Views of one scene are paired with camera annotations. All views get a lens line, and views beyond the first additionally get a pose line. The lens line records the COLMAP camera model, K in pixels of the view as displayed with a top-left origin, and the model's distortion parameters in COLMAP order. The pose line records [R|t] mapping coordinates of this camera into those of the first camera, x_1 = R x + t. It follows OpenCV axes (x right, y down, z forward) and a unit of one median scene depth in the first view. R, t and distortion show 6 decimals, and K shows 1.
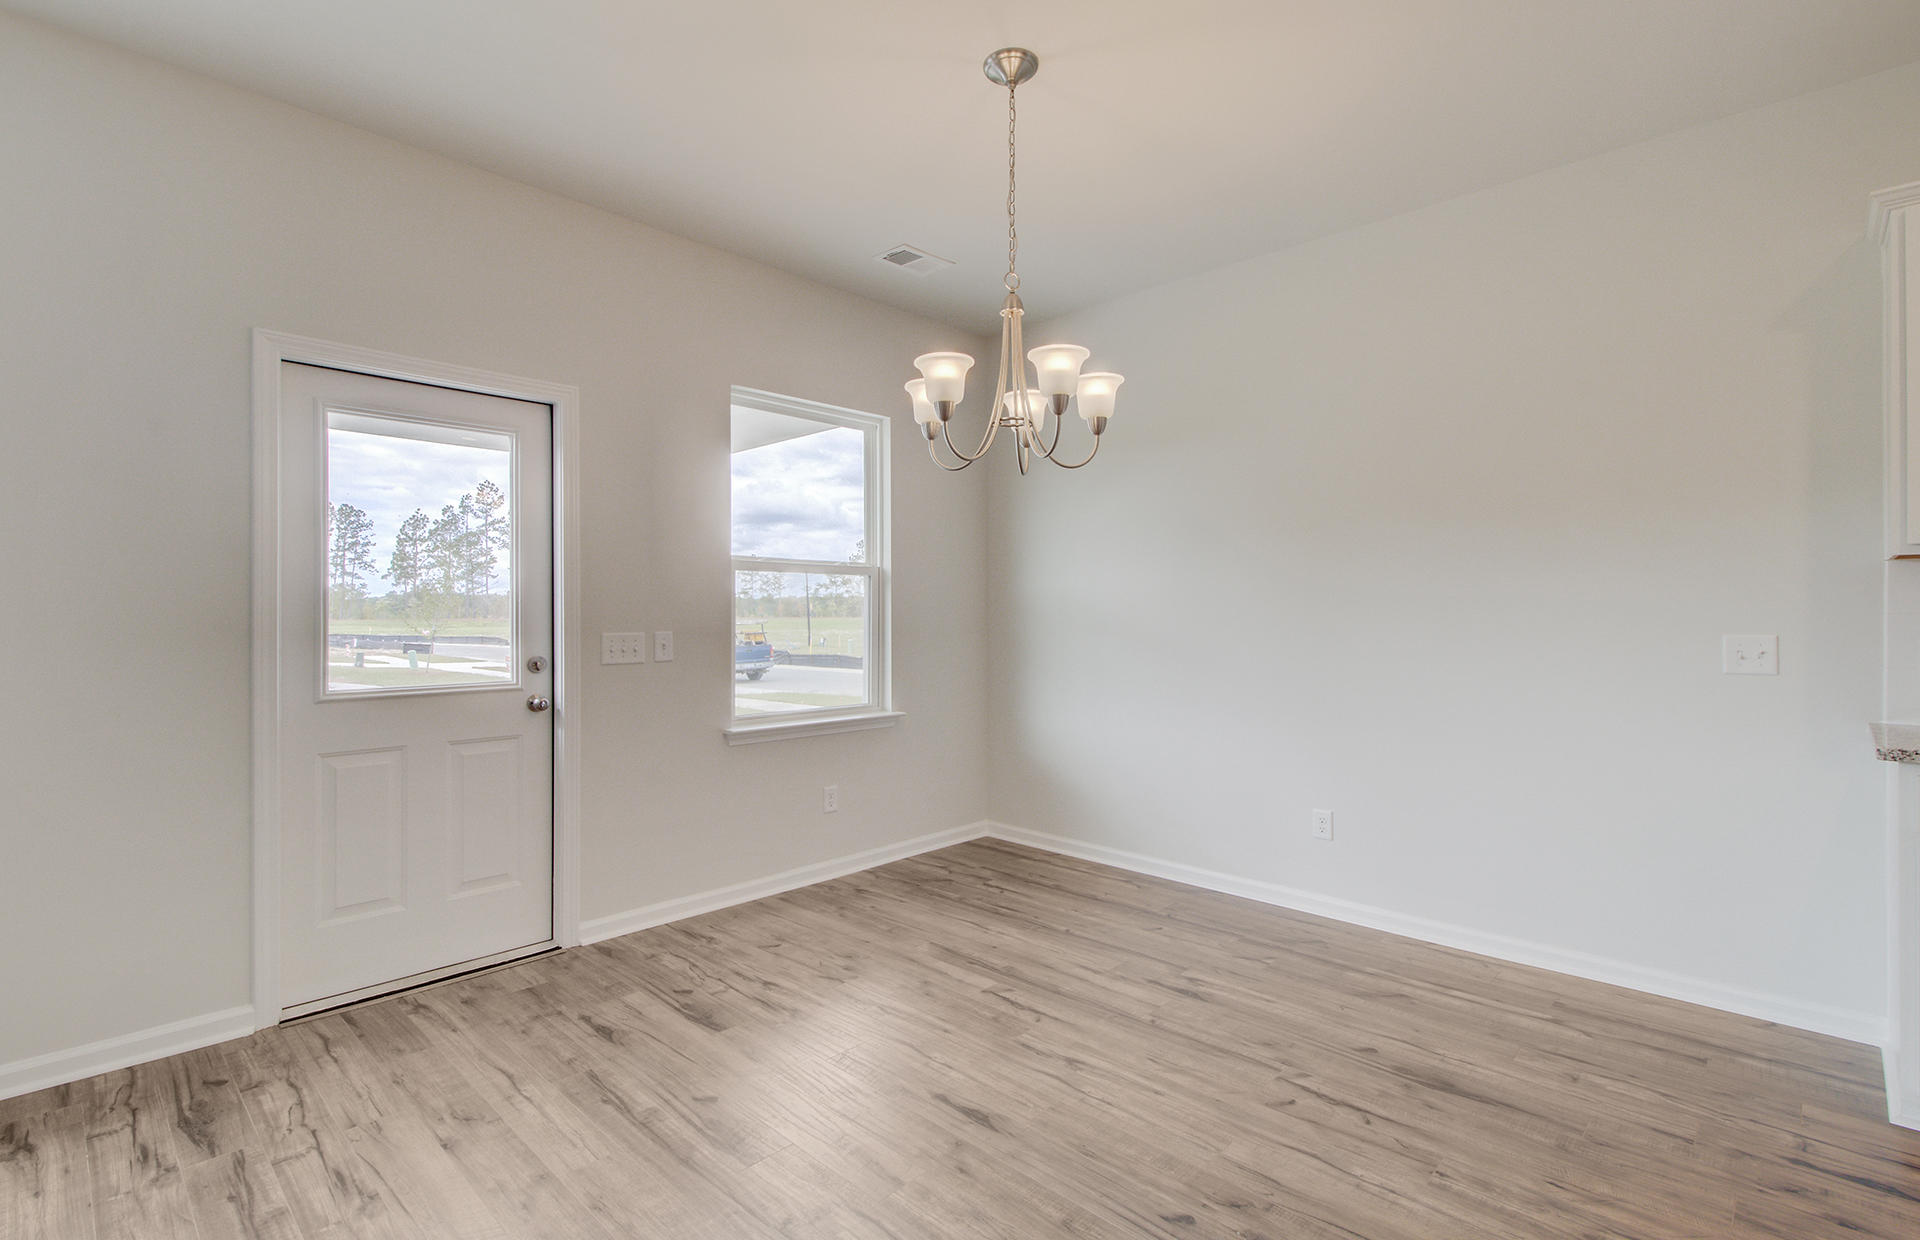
lens RADIAL K [[883.2, 0, 951.7], [0, 883.2, 620.7], [0, 0, 1]] dist [0.017836, -0.006985]
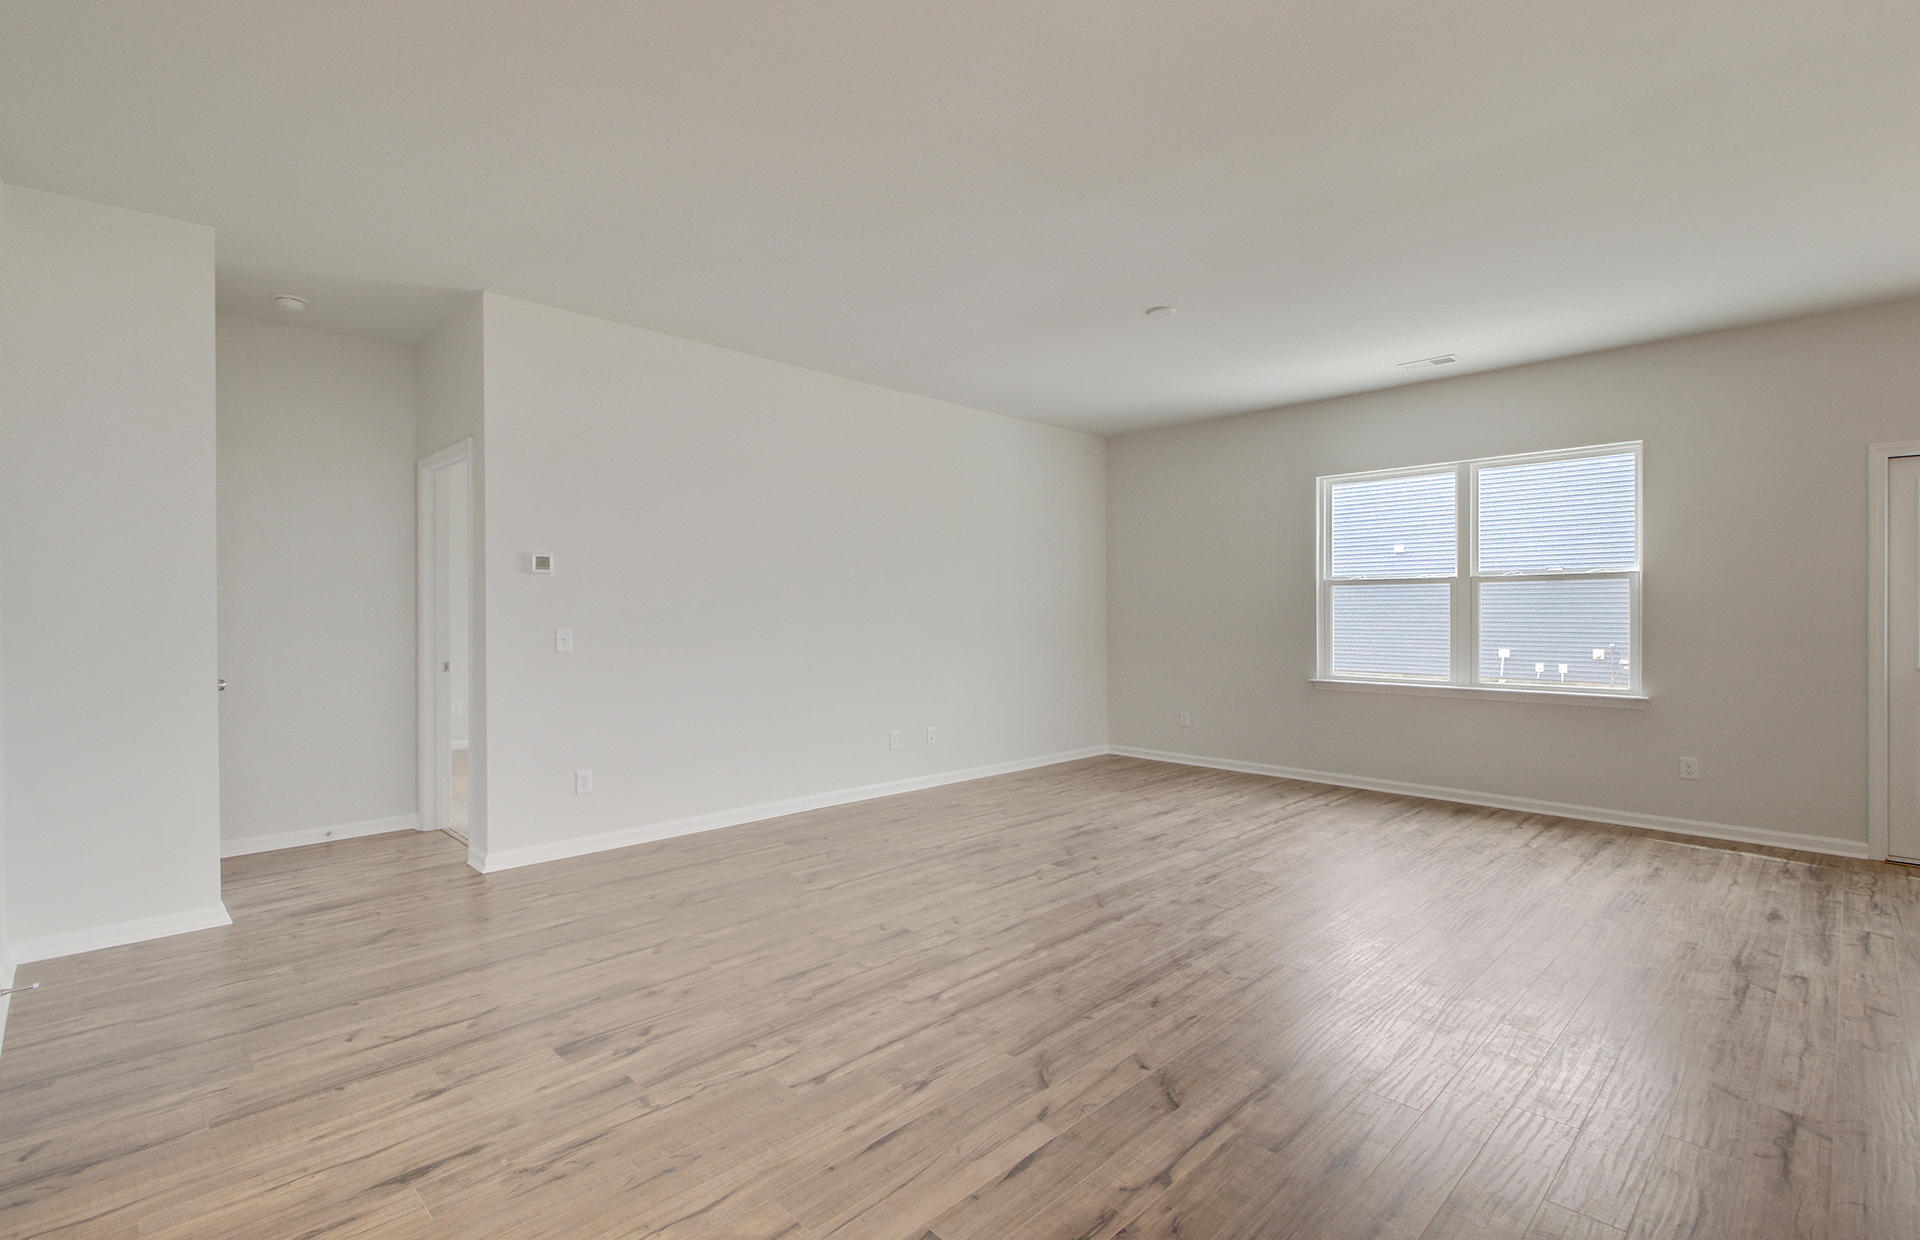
lens RADIAL K [[879.4, 0, 949.8], [0, 879.4, 611.8], [0, 0, 1]] dist [0.012573, -0.000596]
pose [[-0.025017, -0.000129, -0.999687, 0.962535], [-0.006086, 0.999981, 0.000023, -0.000863], [0.999668, 0.006084, -0.025018, -0.716647]]
